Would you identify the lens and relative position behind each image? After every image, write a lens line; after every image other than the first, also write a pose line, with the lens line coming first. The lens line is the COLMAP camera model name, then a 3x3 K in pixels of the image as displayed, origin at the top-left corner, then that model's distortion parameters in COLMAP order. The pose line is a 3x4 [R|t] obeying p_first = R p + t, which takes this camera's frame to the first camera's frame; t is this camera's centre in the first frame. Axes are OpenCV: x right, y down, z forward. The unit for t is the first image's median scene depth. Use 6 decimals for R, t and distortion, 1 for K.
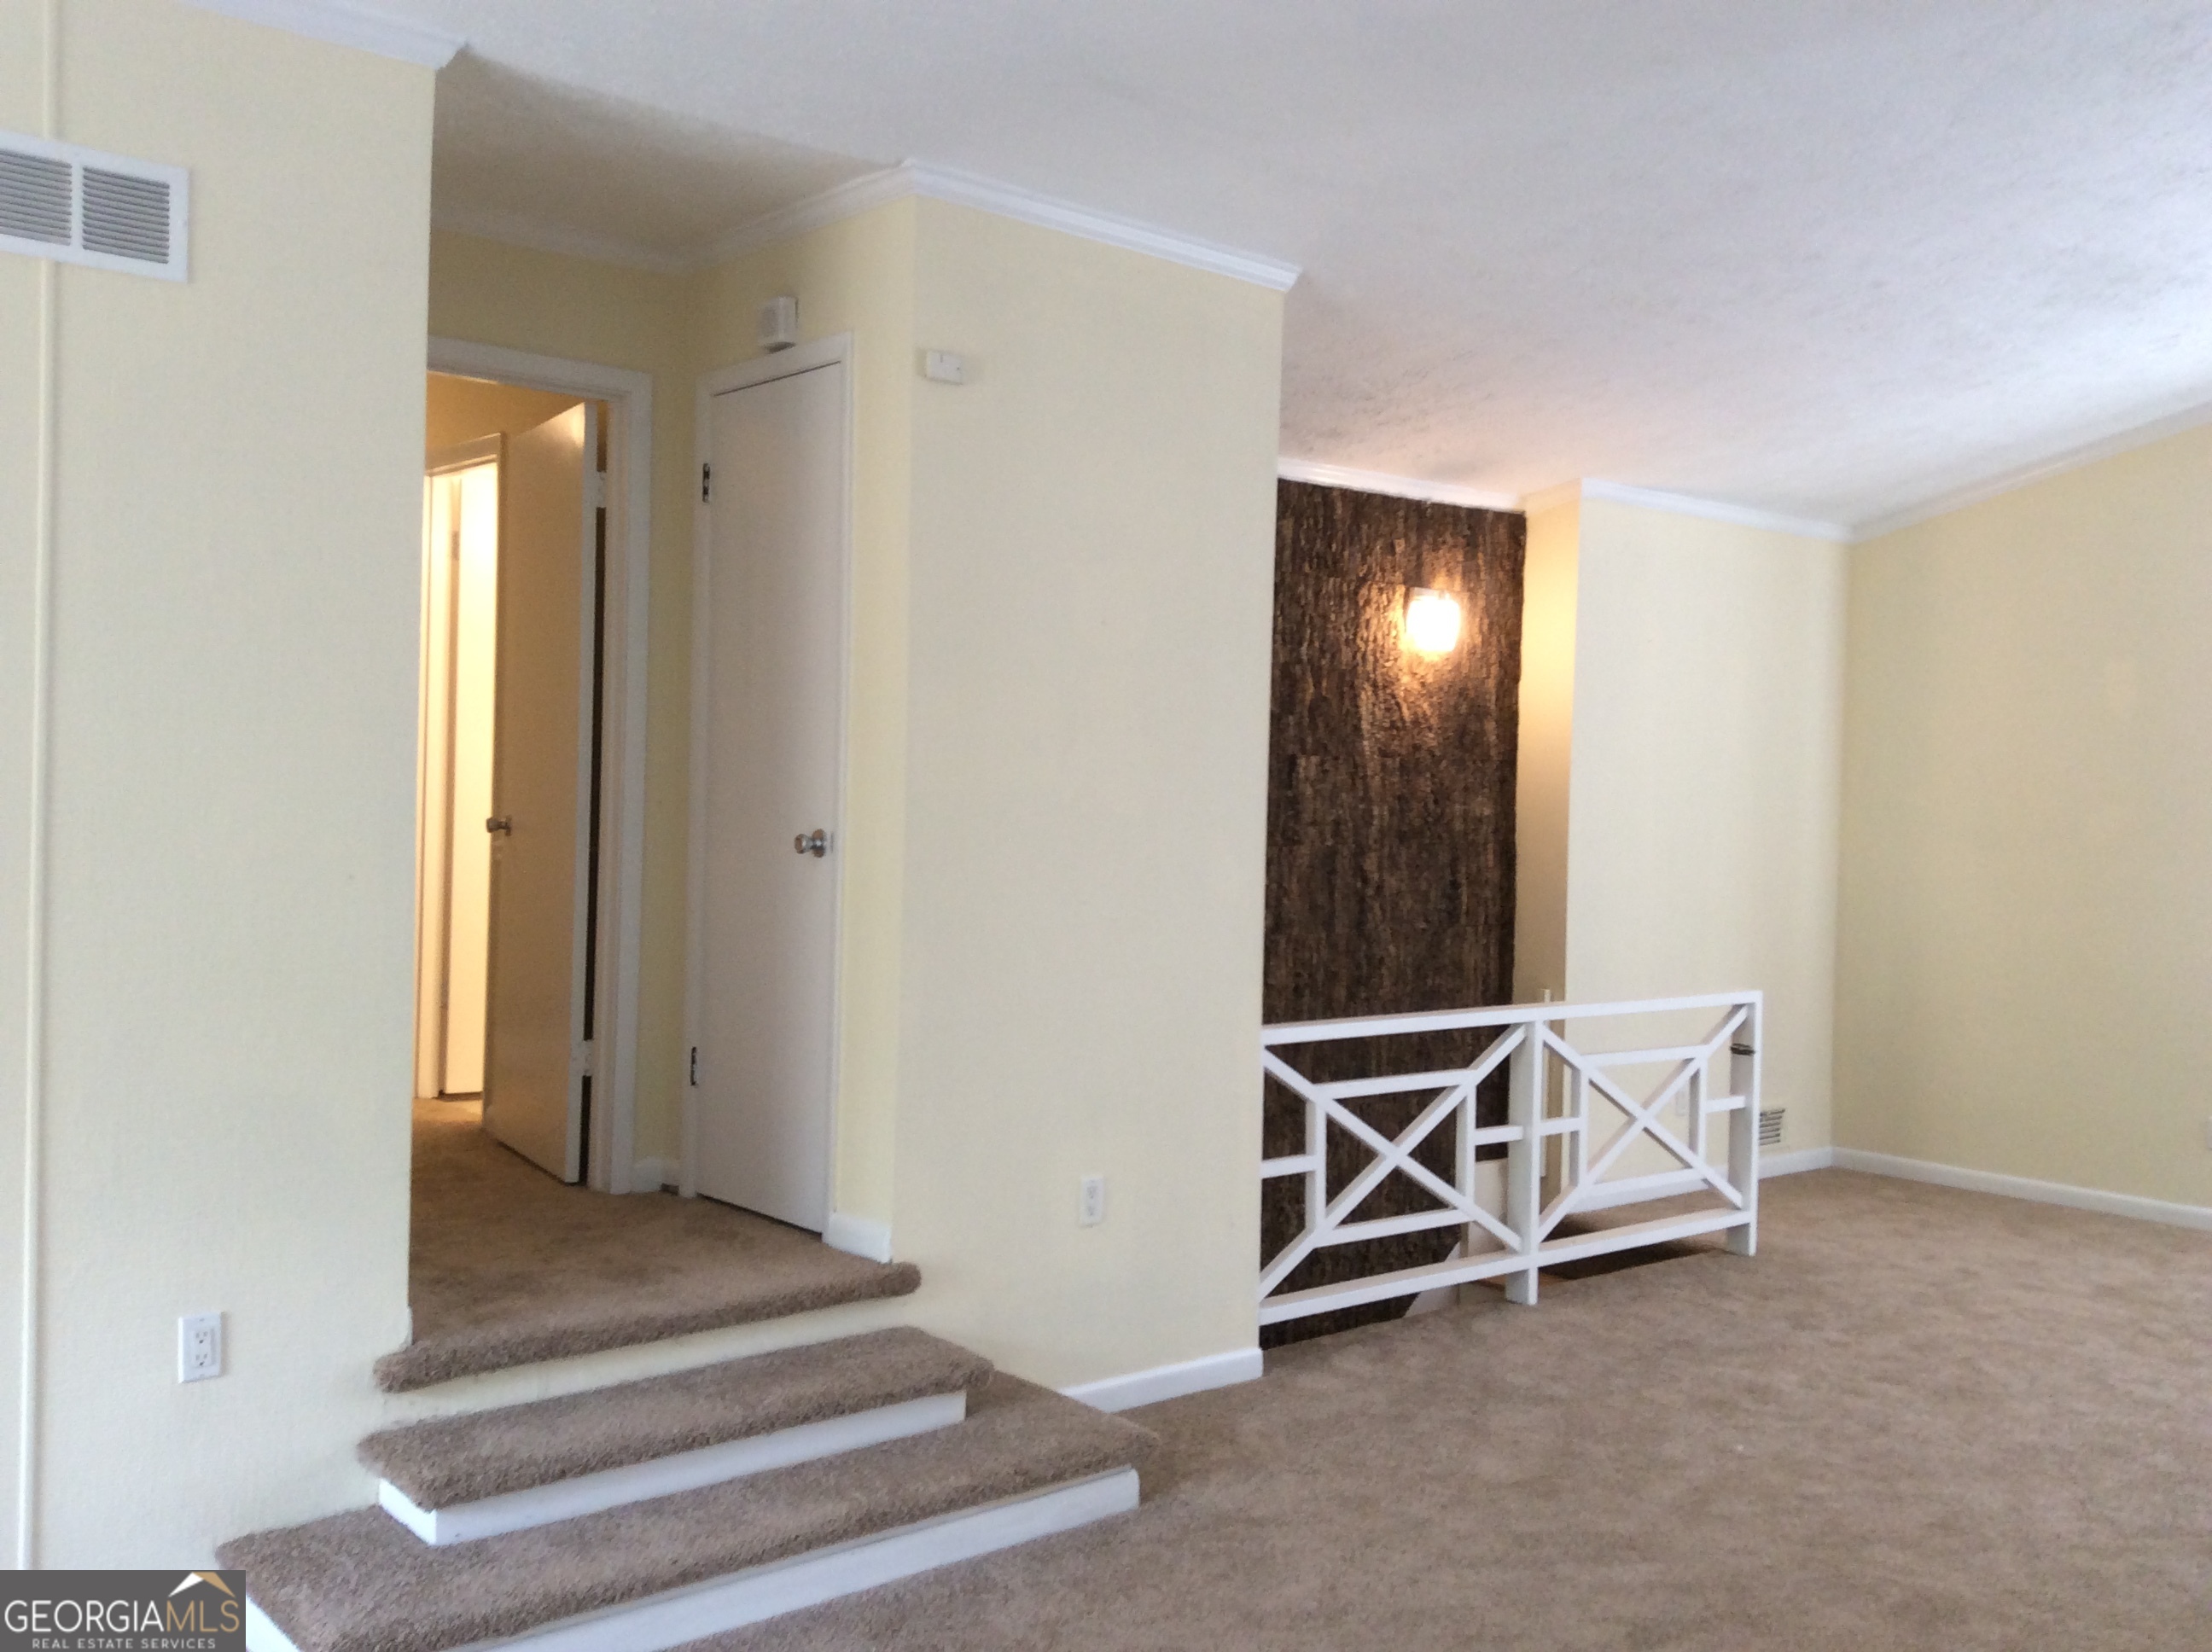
lens RADIAL K [[2017.5, 0, 1106.0], [0, 2017.5, 826.0], [0, 0, 1]] dist [0.167823, -0.318271]
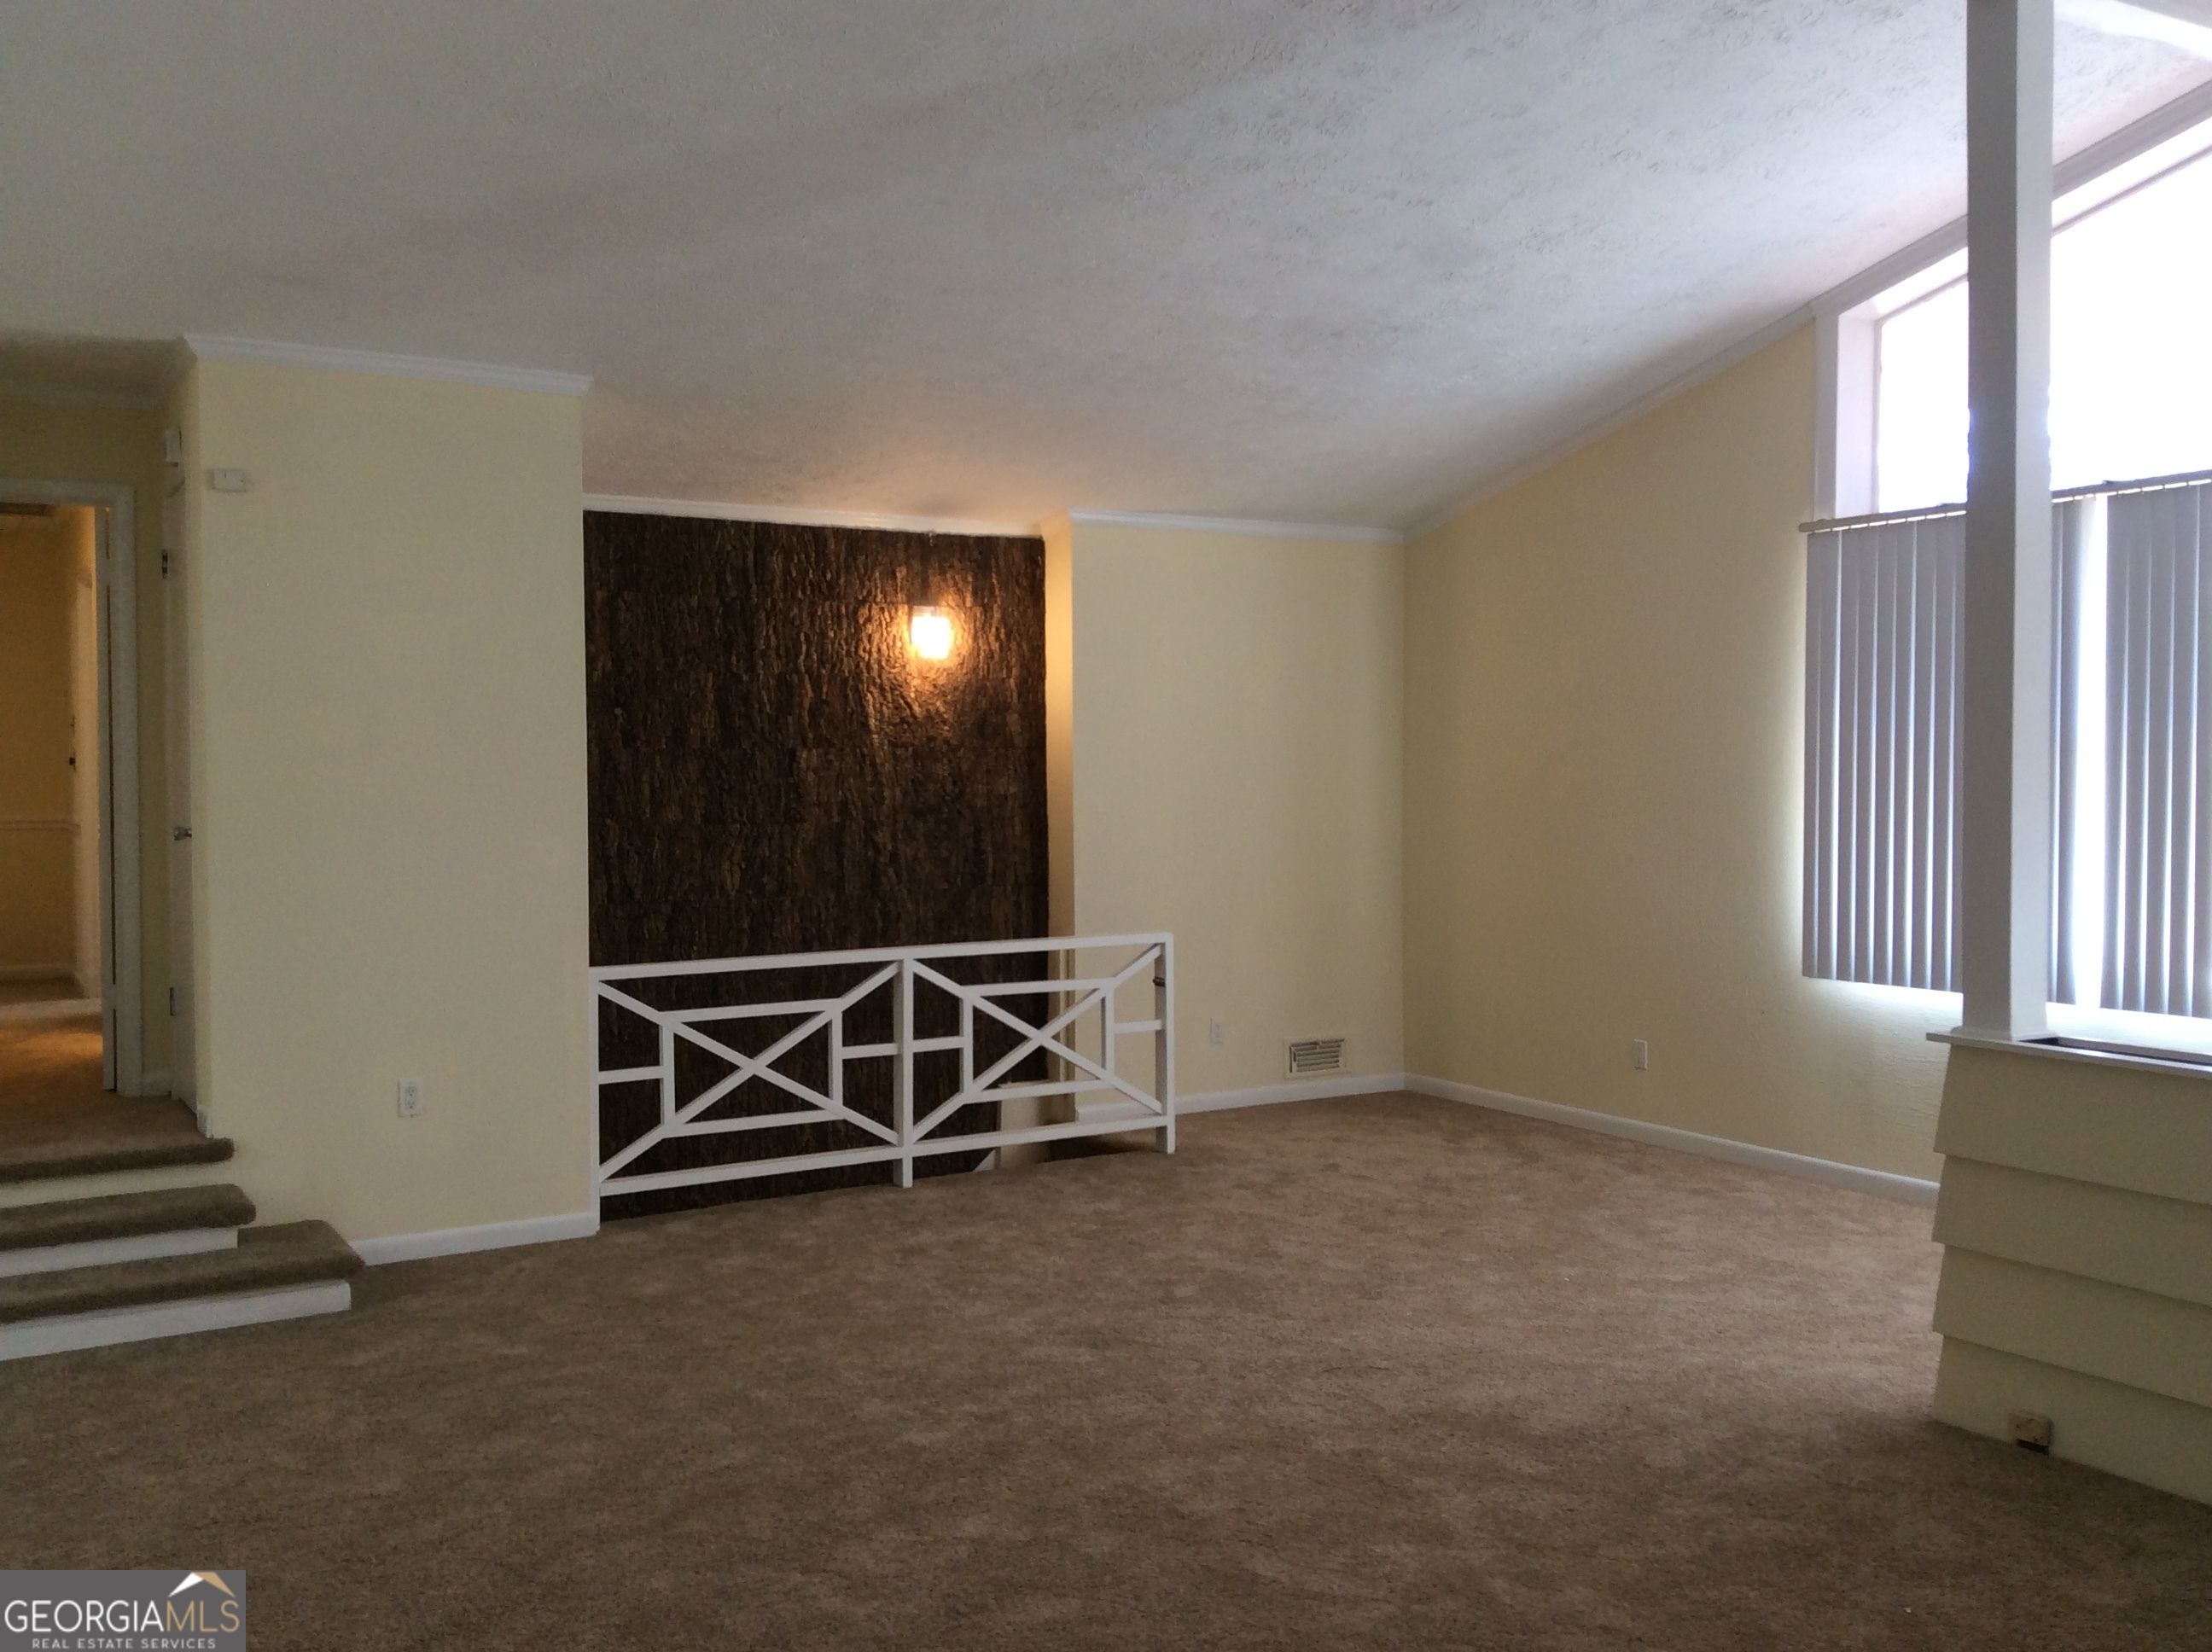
lens RADIAL K [[1981.3, 0, 1106.0], [0, 1981.3, 826.0], [0, 0, 1]] dist [0.335775, -1.059781]
pose [[0.986411, -0.028615, -0.161783, 0.458728], [0.029713, 0.999549, 0.004369, 0.011433], [0.161585, -0.009117, 0.986817, -0.154026]]
